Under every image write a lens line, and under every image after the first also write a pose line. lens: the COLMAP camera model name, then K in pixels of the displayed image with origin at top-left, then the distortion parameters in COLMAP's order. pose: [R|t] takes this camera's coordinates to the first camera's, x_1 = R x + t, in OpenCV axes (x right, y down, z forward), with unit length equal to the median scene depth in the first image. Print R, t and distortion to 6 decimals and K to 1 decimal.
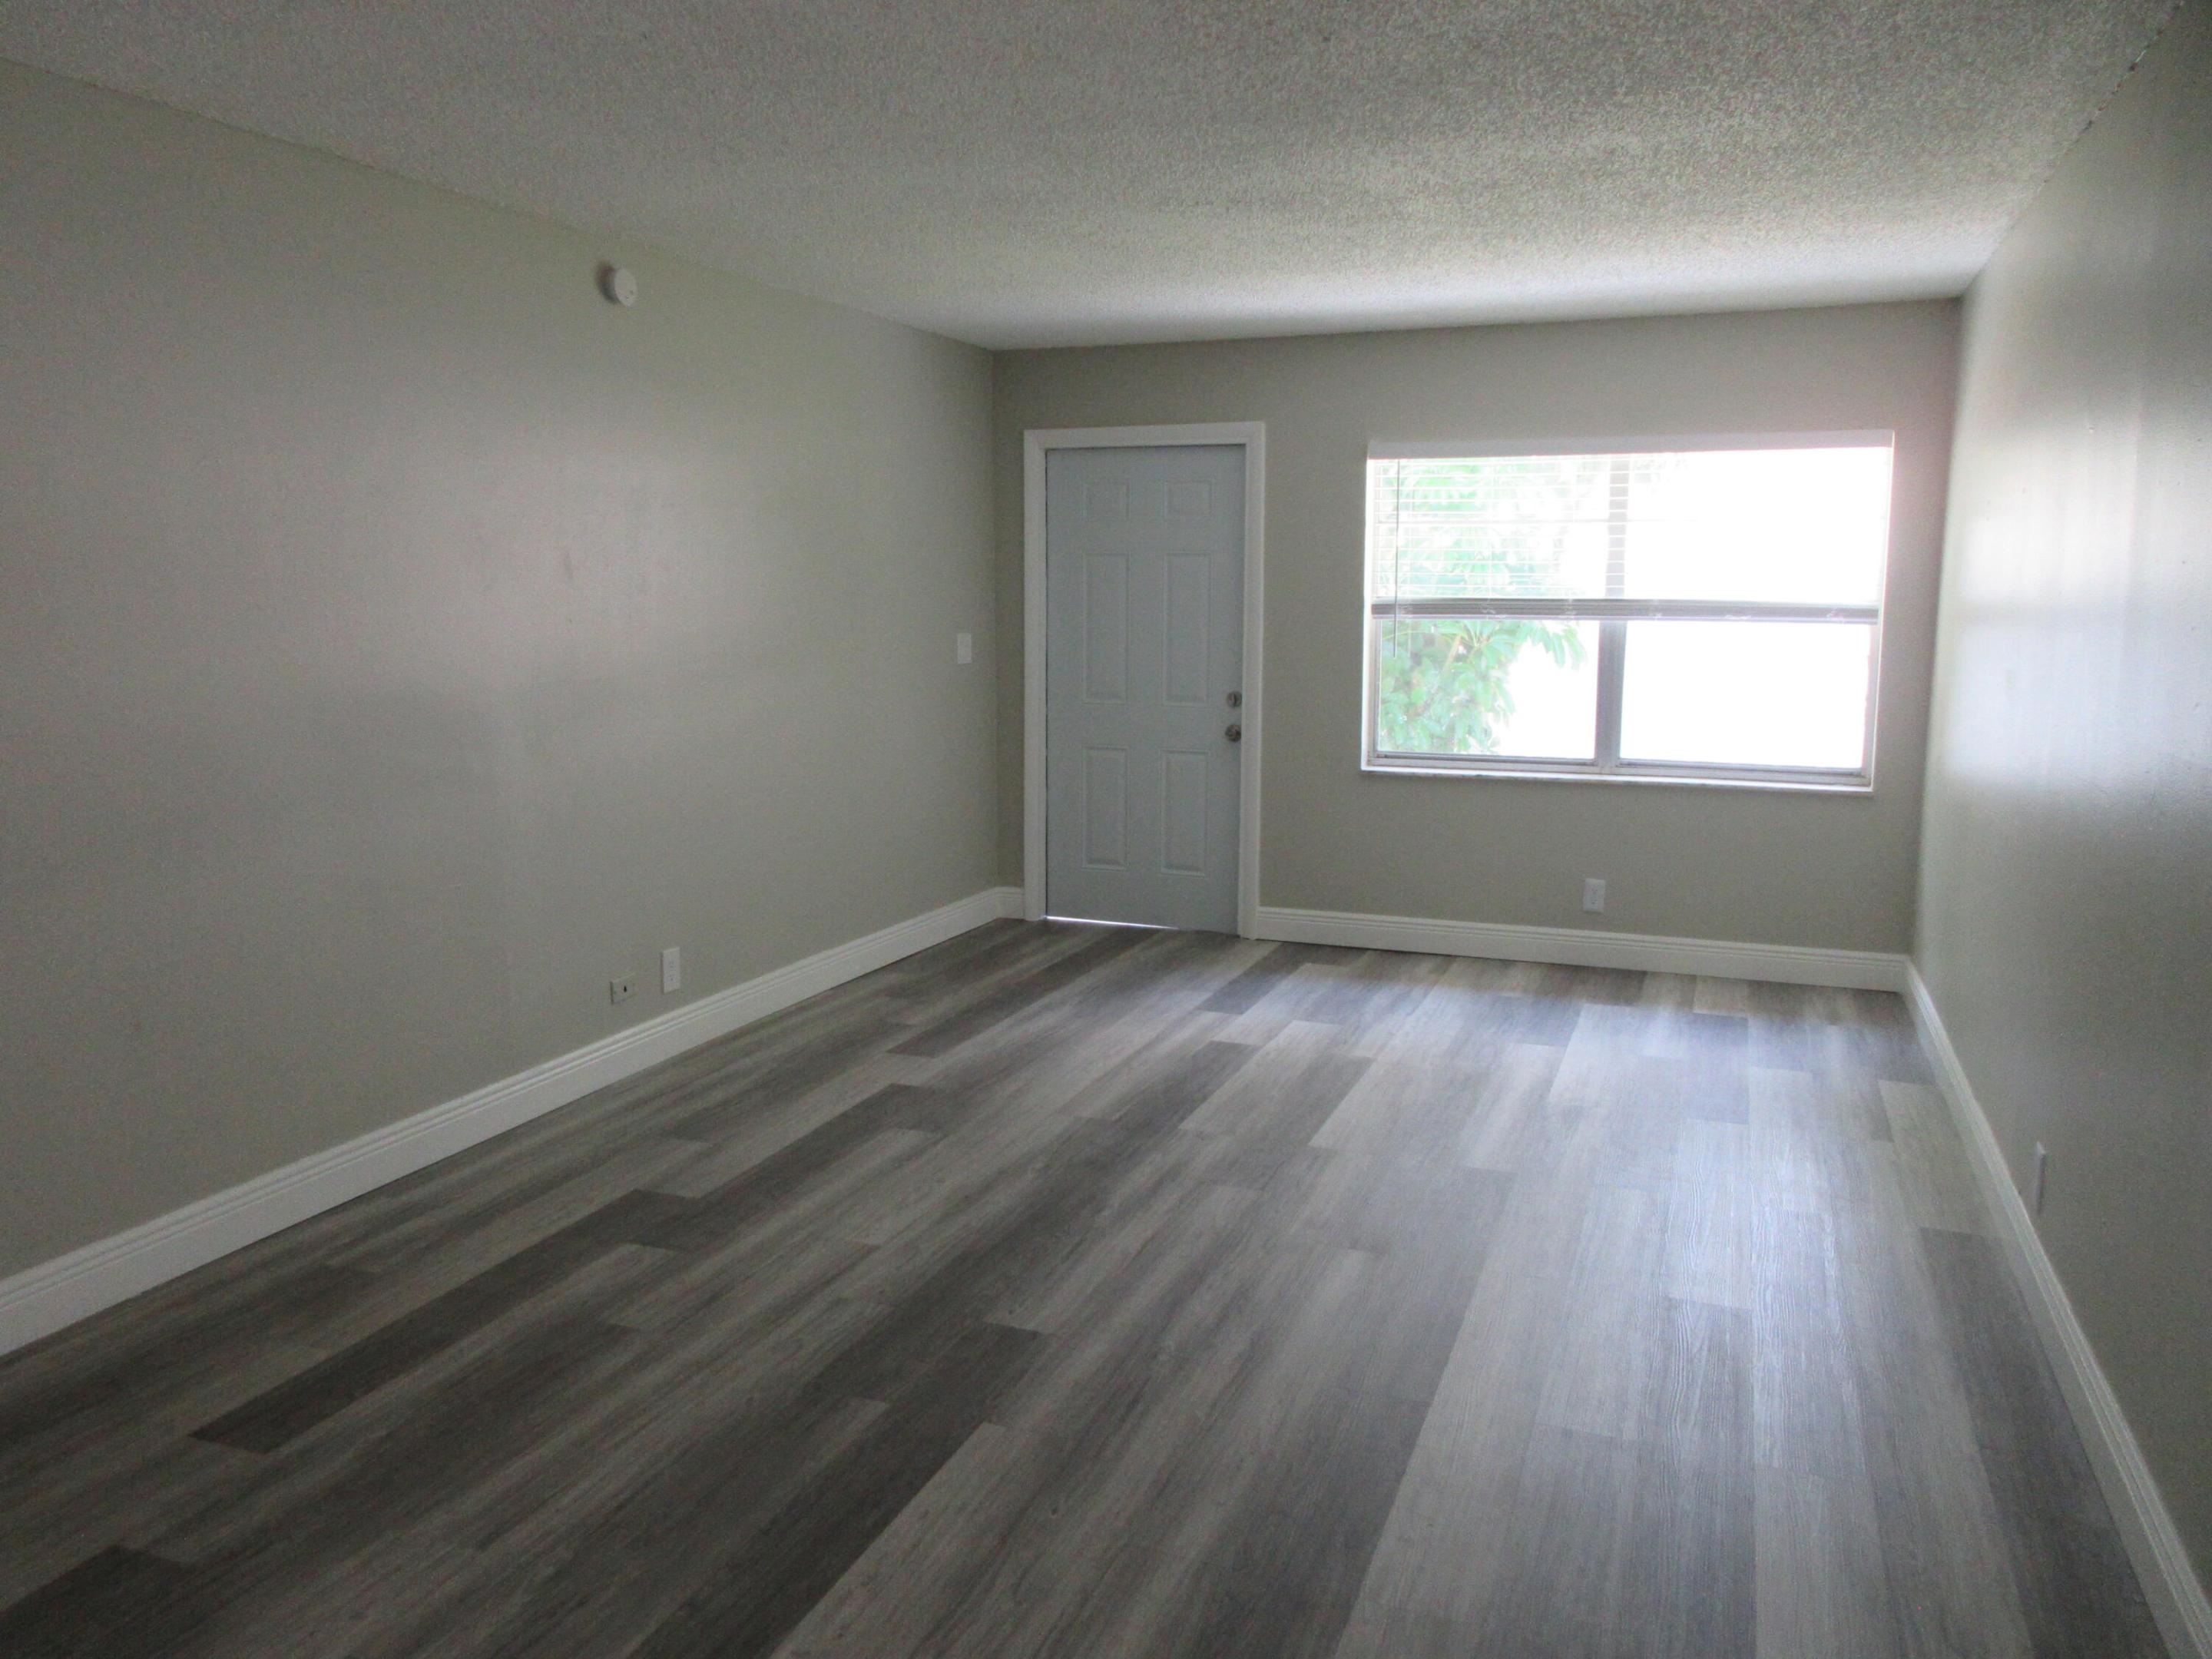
lens RADIAL K [[1650.4, 0, 1105.9], [0, 1650.4, 828.4], [0, 0, 1]] dist [0.012213, 0.000209]
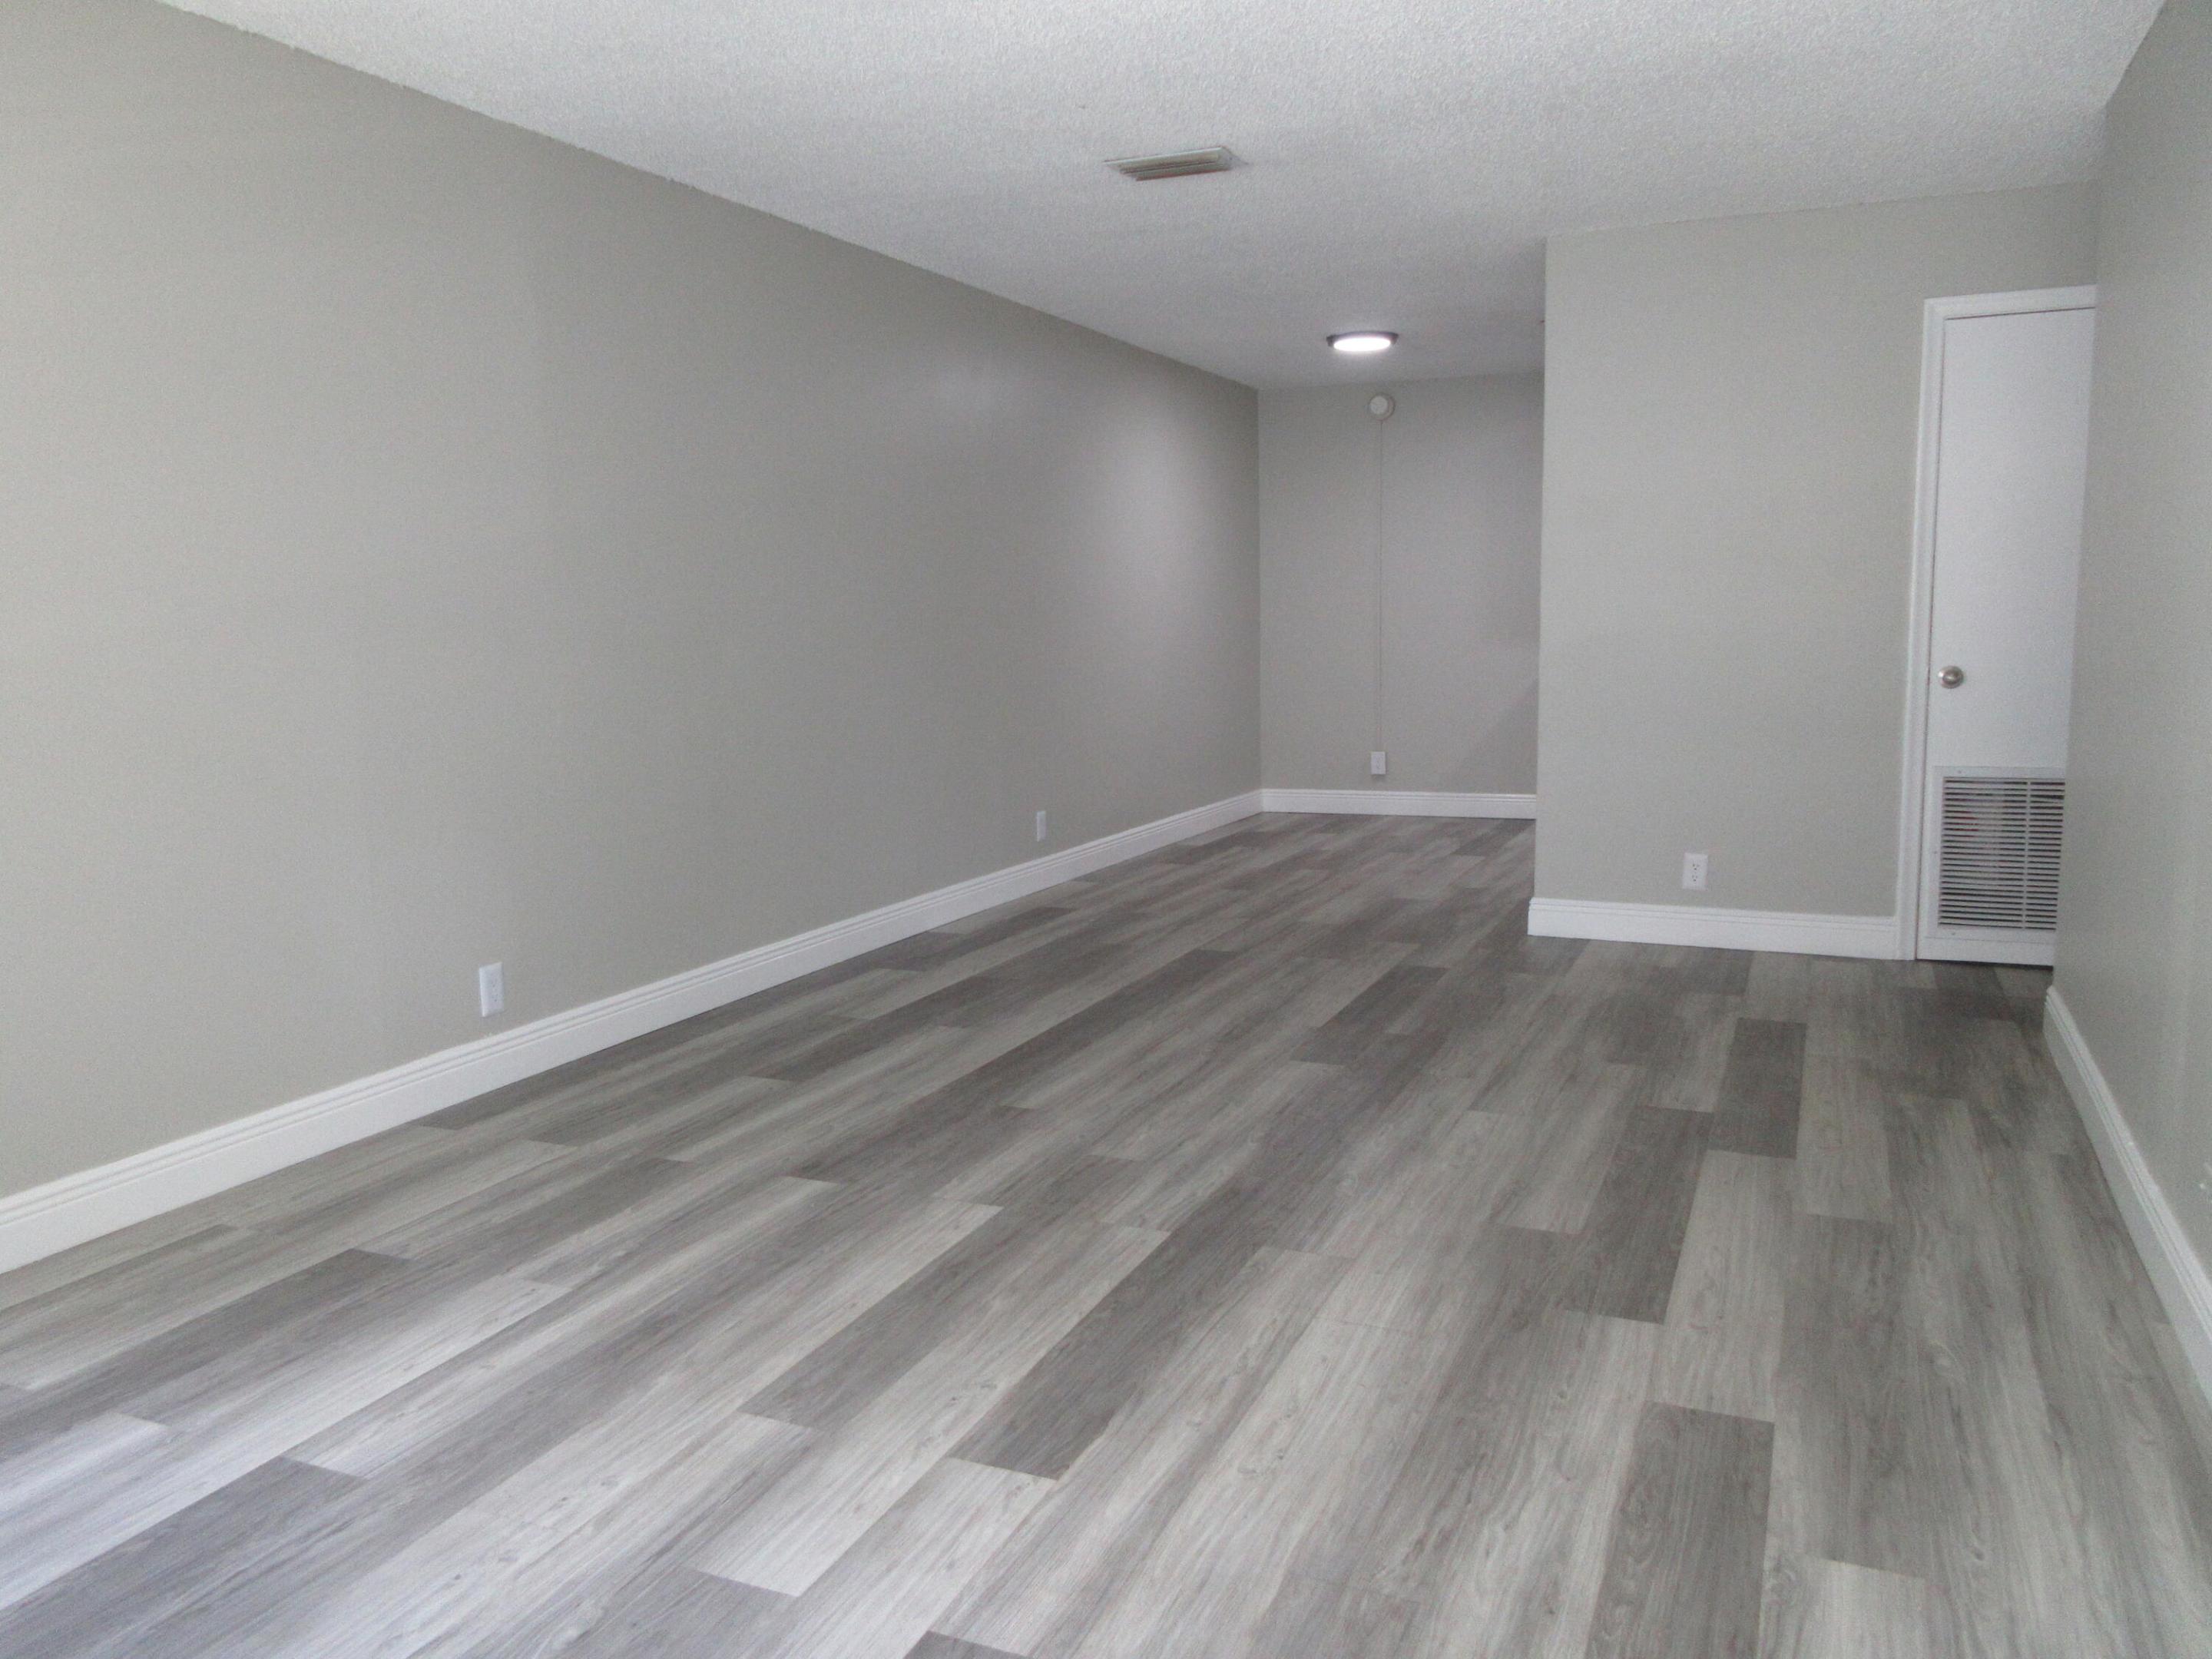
lens RADIAL K [[1650.4, 0, 1107.3], [0, 1650.4, 829.3], [0, 0, 1]] dist [0.012213, 0.000209]
pose [[-0.998638, 0.005230, 0.051914, 0.037549], [0.019522, 0.960145, 0.278820, -0.209418], [-0.048386, 0.279453, -0.958939, 1.849670]]
